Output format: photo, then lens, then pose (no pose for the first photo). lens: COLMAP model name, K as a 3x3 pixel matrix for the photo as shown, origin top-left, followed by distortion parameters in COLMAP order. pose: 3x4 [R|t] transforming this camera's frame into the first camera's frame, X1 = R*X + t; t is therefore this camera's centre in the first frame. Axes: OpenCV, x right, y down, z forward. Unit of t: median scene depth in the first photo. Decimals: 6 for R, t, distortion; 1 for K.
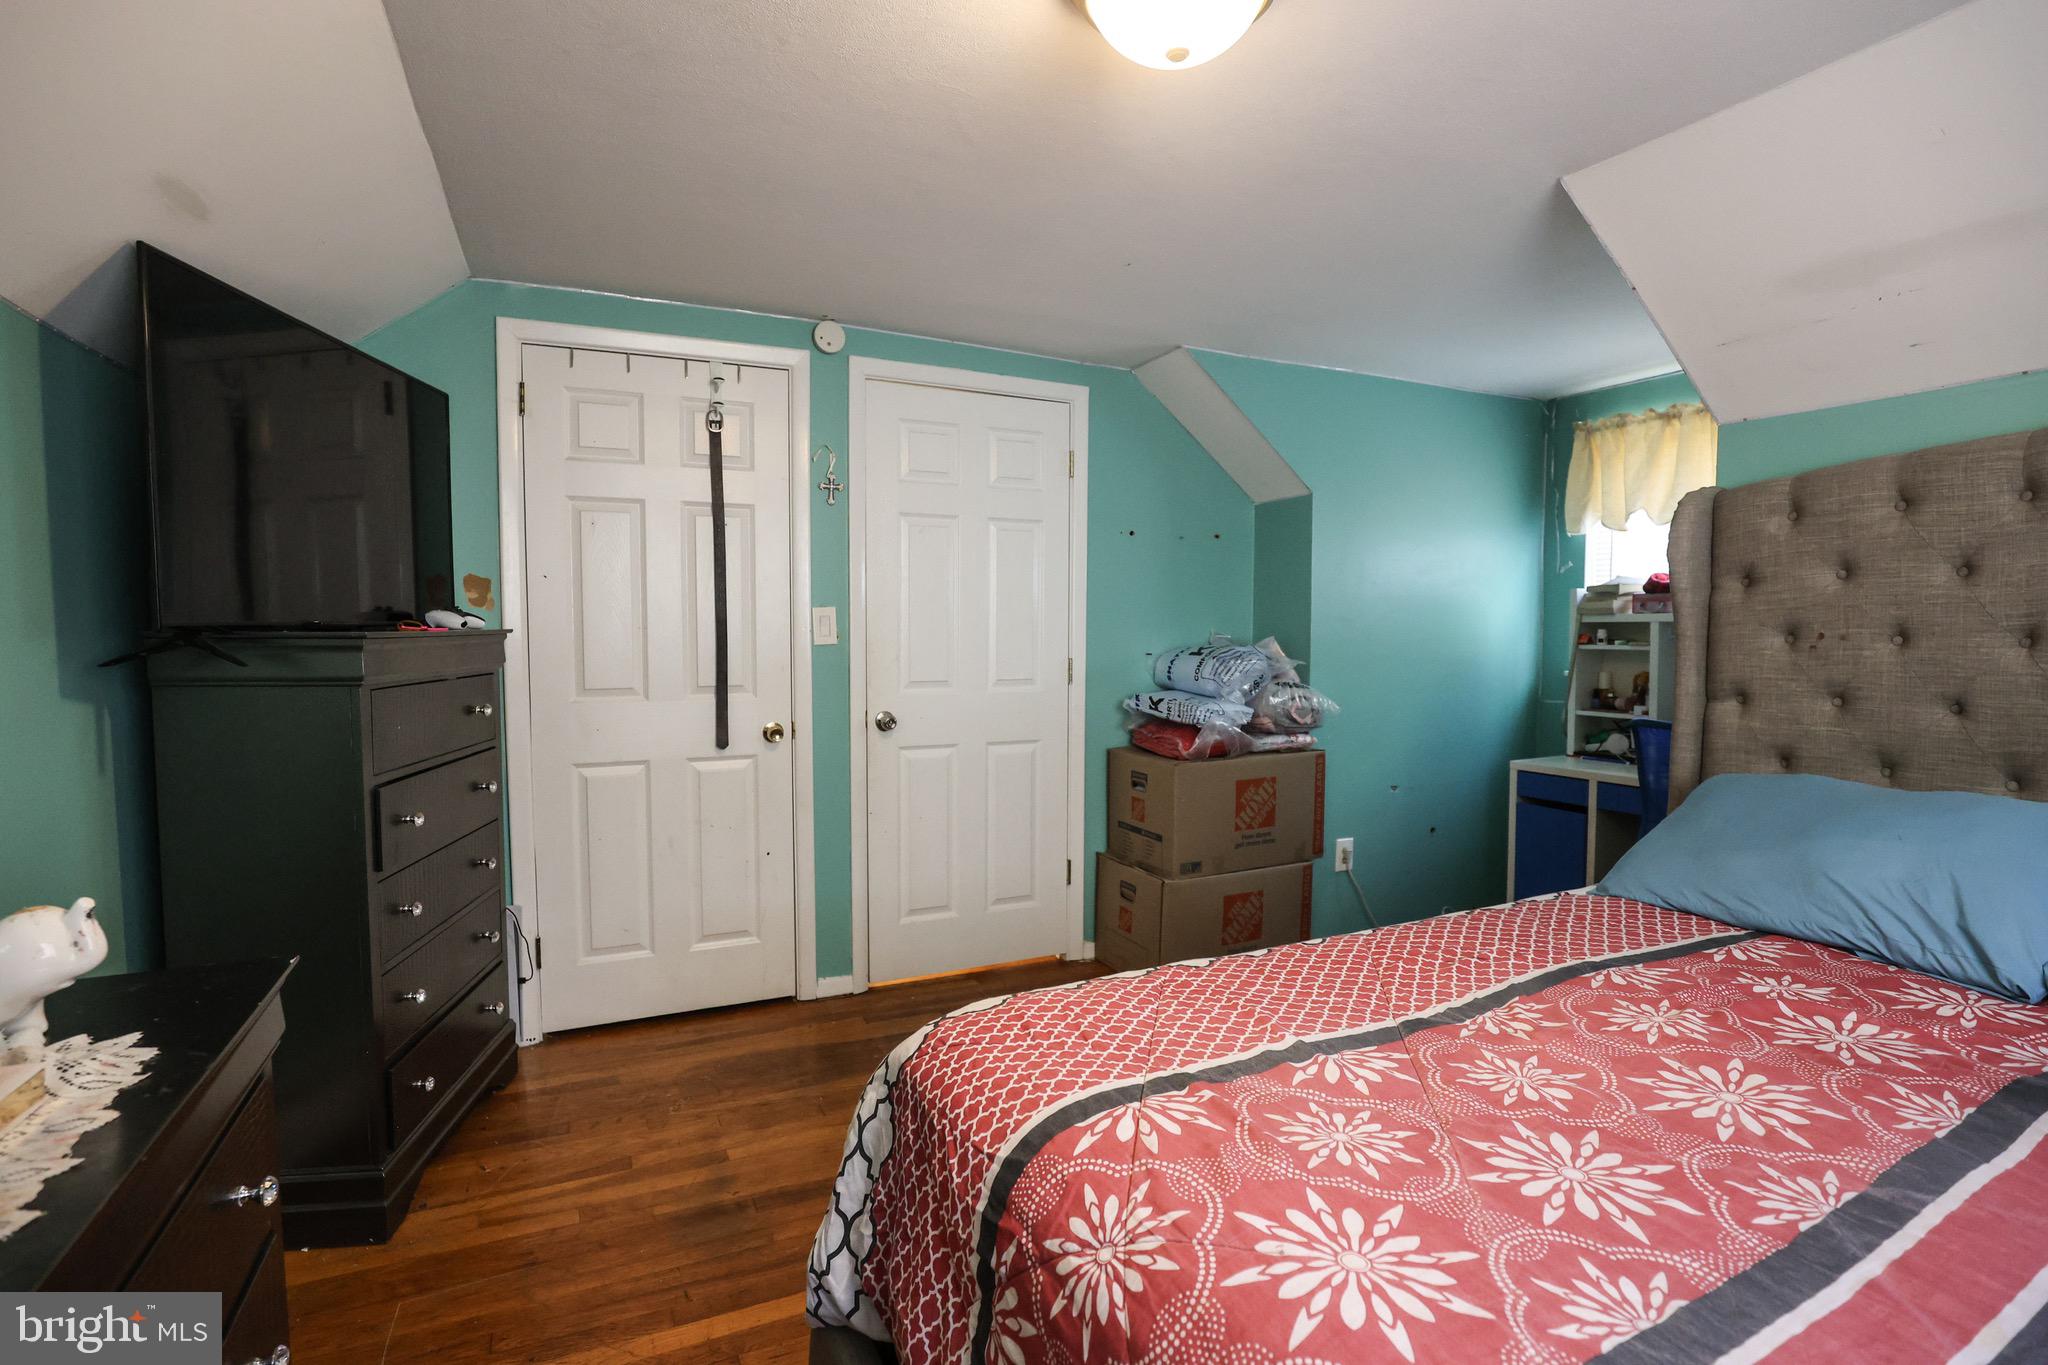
lens RADIAL K [[951.2, 0, 1024.0], [0, 951.2, 682.5], [0, 0, 1]] dist [-0.040345, 0.009608]
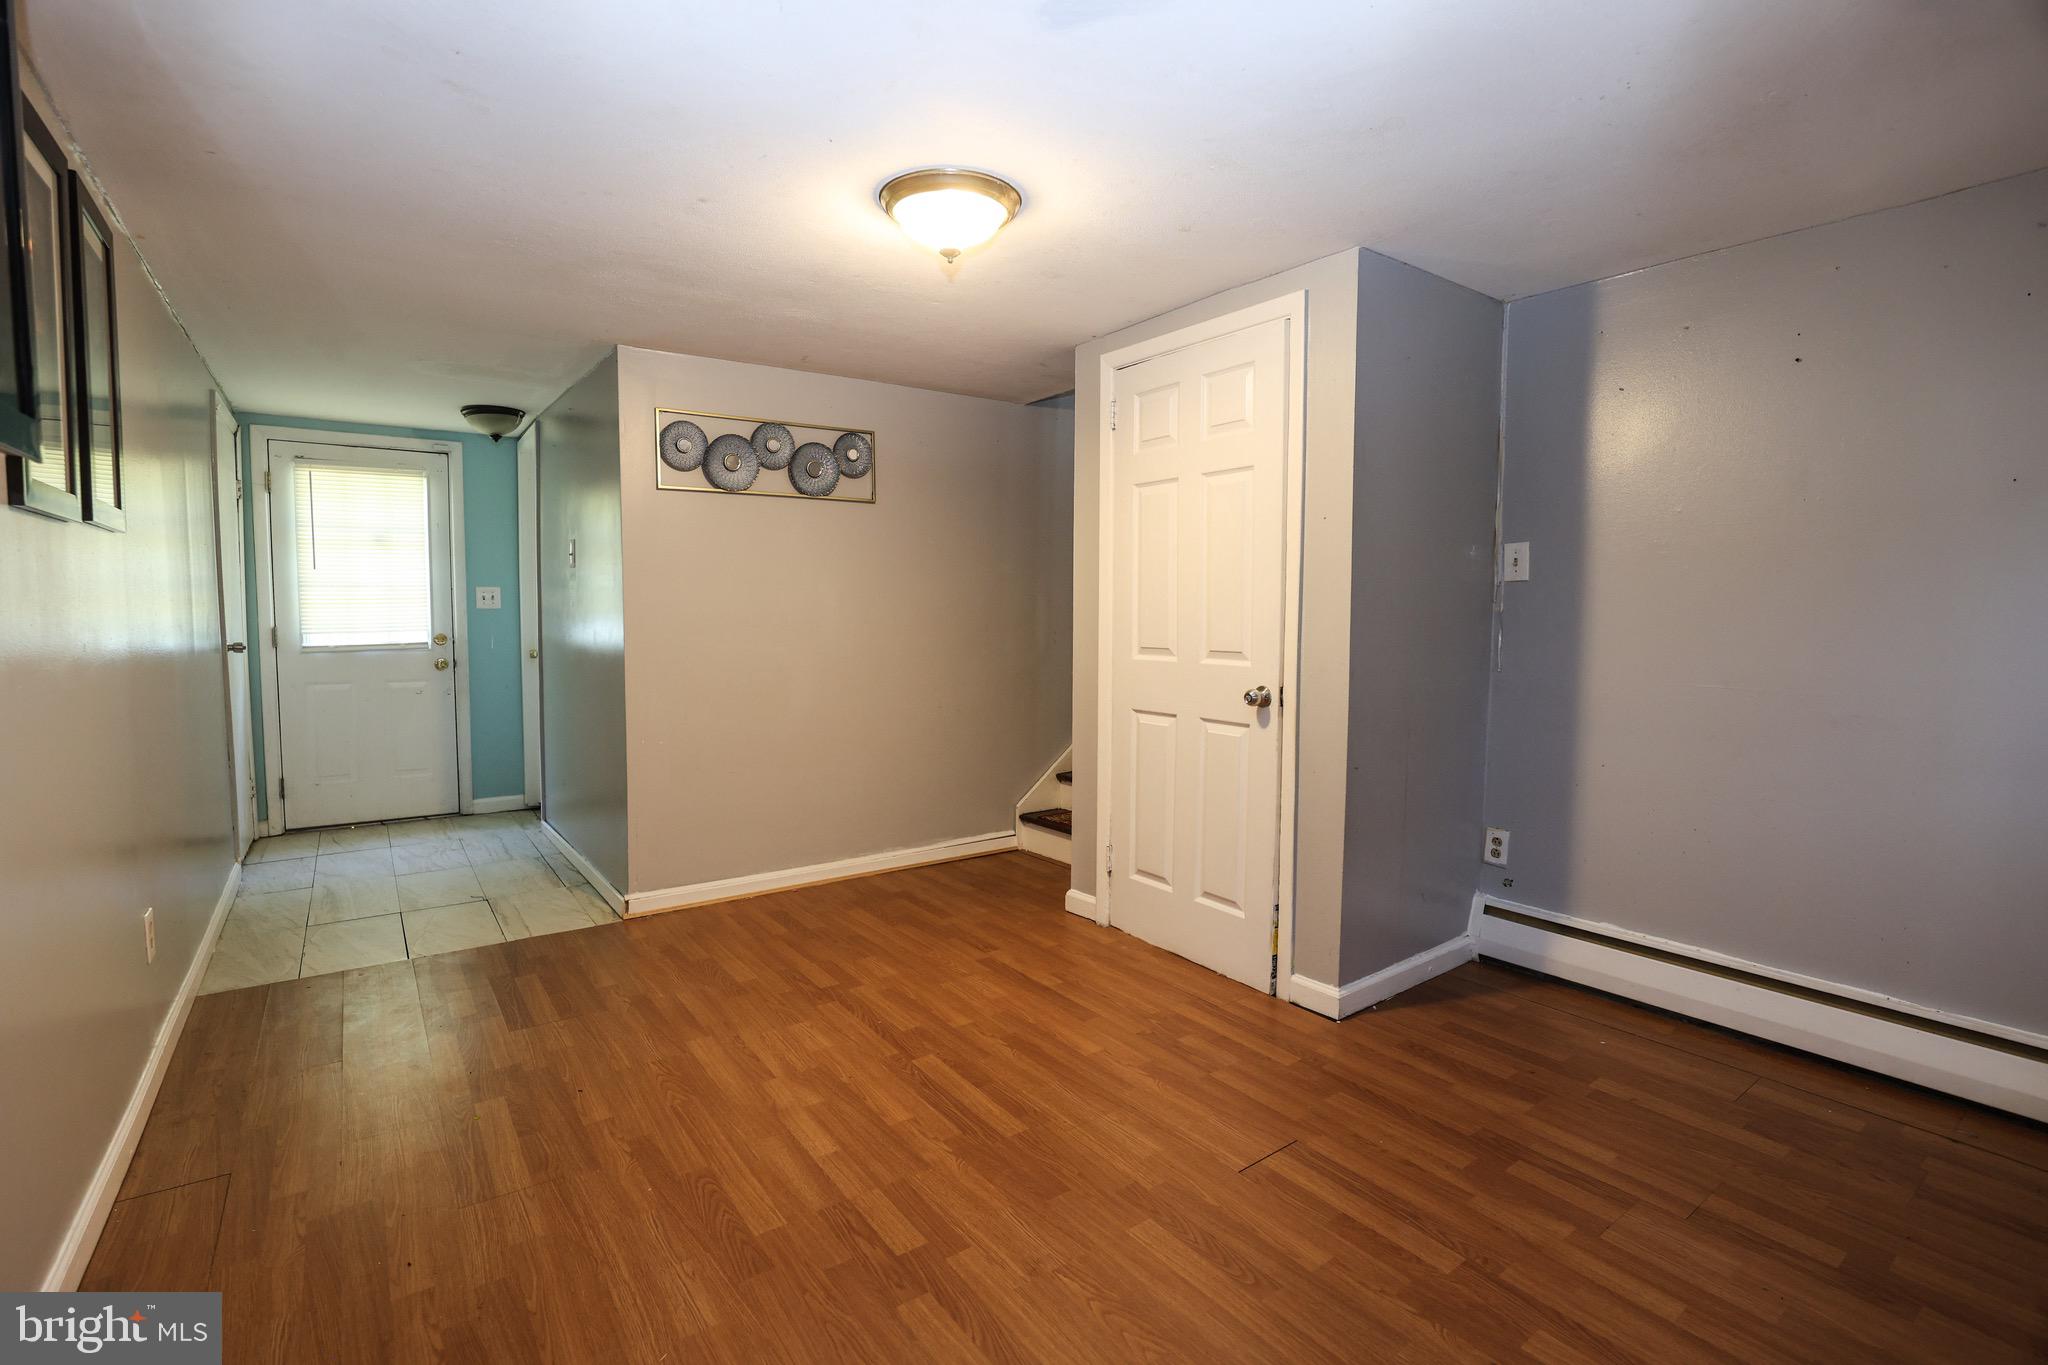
lens RADIAL K [[951.2, 0, 1024.0], [0, 951.2, 682.5], [0, 0, 1]] dist [-0.040345, 0.009608]
pose [[0.190340, 0.071718, -0.979095, 0.689259], [-0.023701, 0.997373, 0.068449, -0.025411], [0.981432, 0.010177, 0.191540, 0.695246]]
